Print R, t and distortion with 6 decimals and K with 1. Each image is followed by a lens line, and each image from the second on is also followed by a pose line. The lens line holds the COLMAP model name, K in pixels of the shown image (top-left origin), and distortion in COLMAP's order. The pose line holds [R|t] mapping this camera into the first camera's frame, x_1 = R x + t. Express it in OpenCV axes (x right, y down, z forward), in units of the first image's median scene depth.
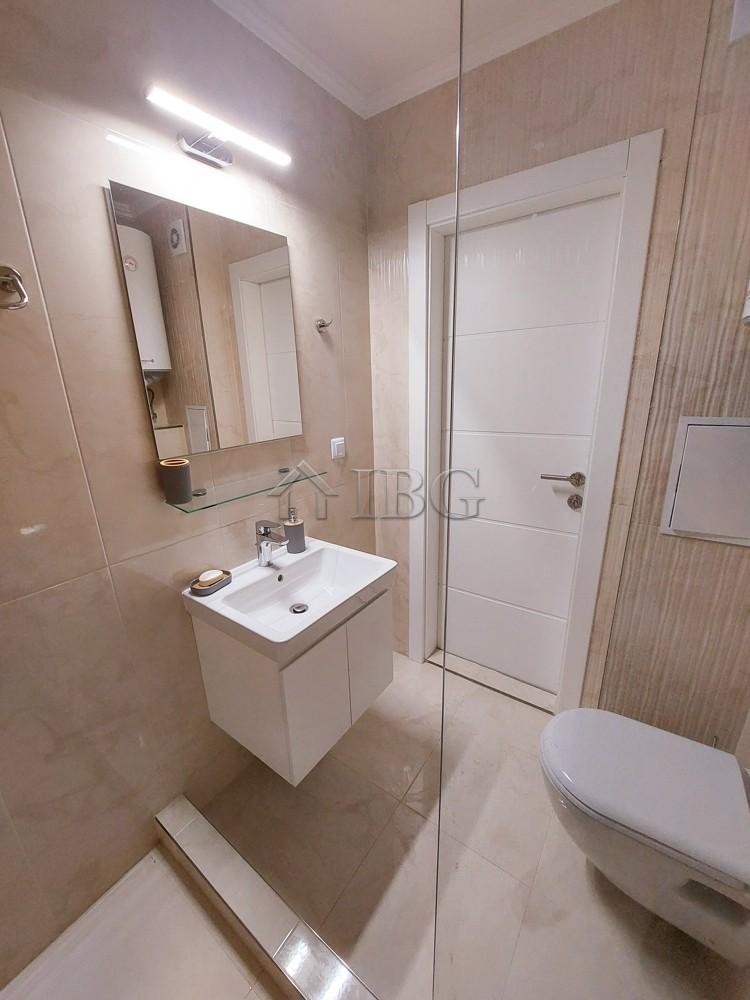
lens RADIAL K [[400.6, 0, 366.8], [0, 400.6, 503.8], [0, 0, 1]] dist [-0.013338, 0.000484]
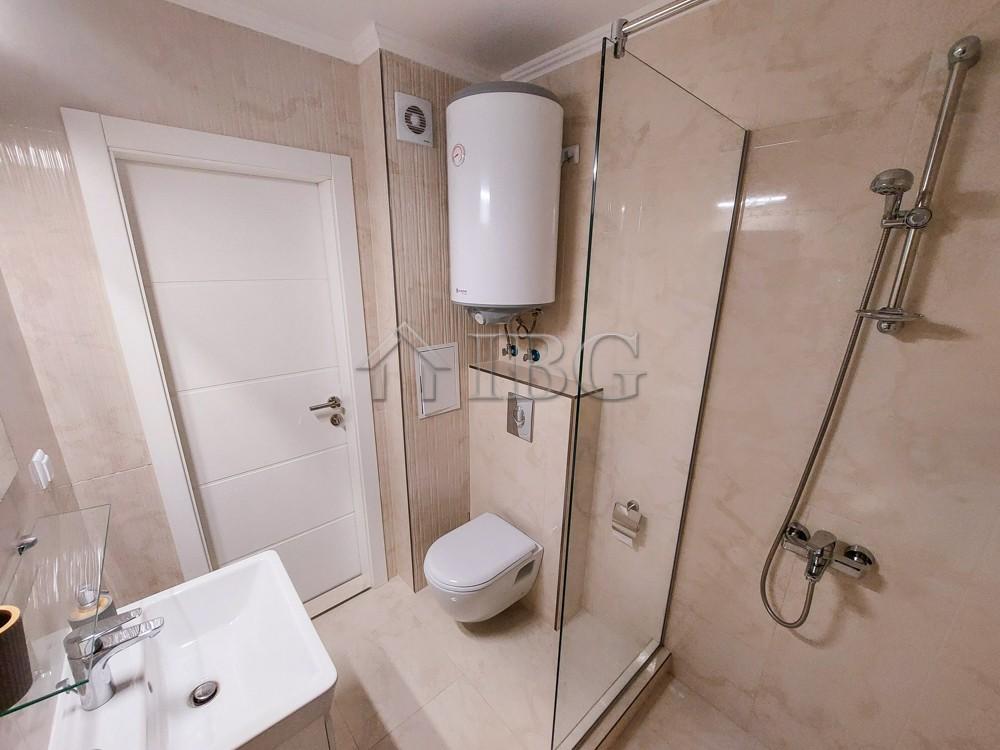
lens RADIAL K [[400.6, 0, 500.3], [0, 400.6, 384.9], [0, 0, 1]] dist [-0.013338, 0.000484]
pose [[0.203346, -0.248607, 0.947019, -0.514120], [0.266963, 0.944658, 0.190664, -0.210604], [-0.942009, 0.214048, 0.258461, 0.198242]]
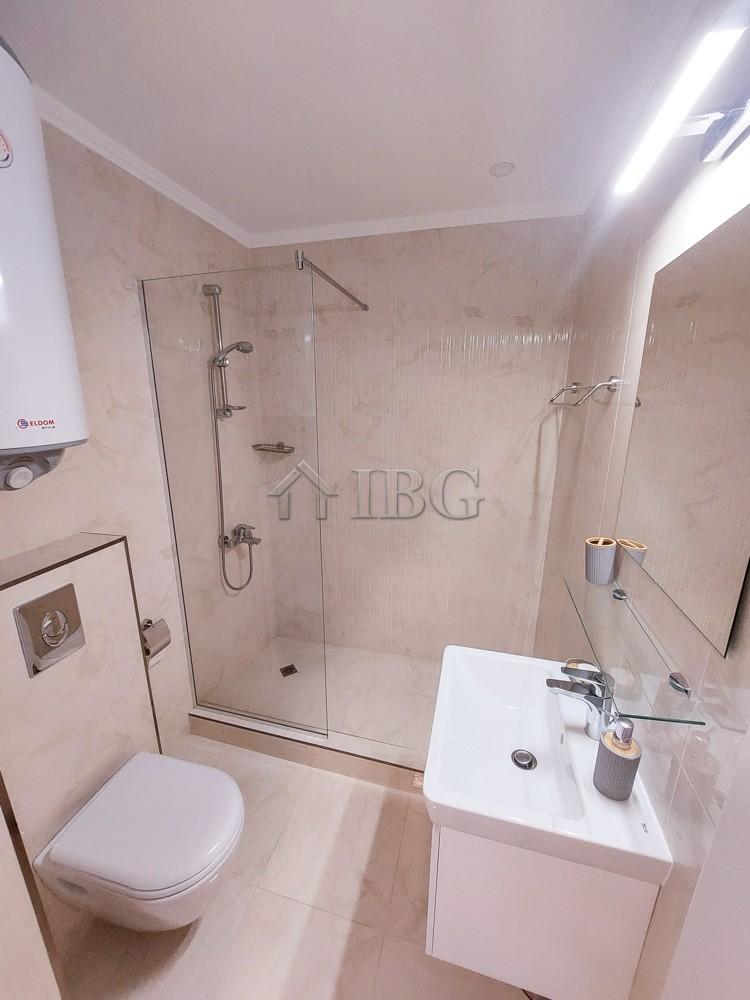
lens RADIAL K [[400.6, 0, 366.8], [0, 400.6, 503.8], [0, 0, 1]] dist [-0.013338, 0.000484]
pose [[-0.936401, 0.119583, -0.329928, 0.277306], [-0.072281, 0.854271, 0.514778, -0.474768], [0.343407, 0.505886, -0.791297, 1.110137]]
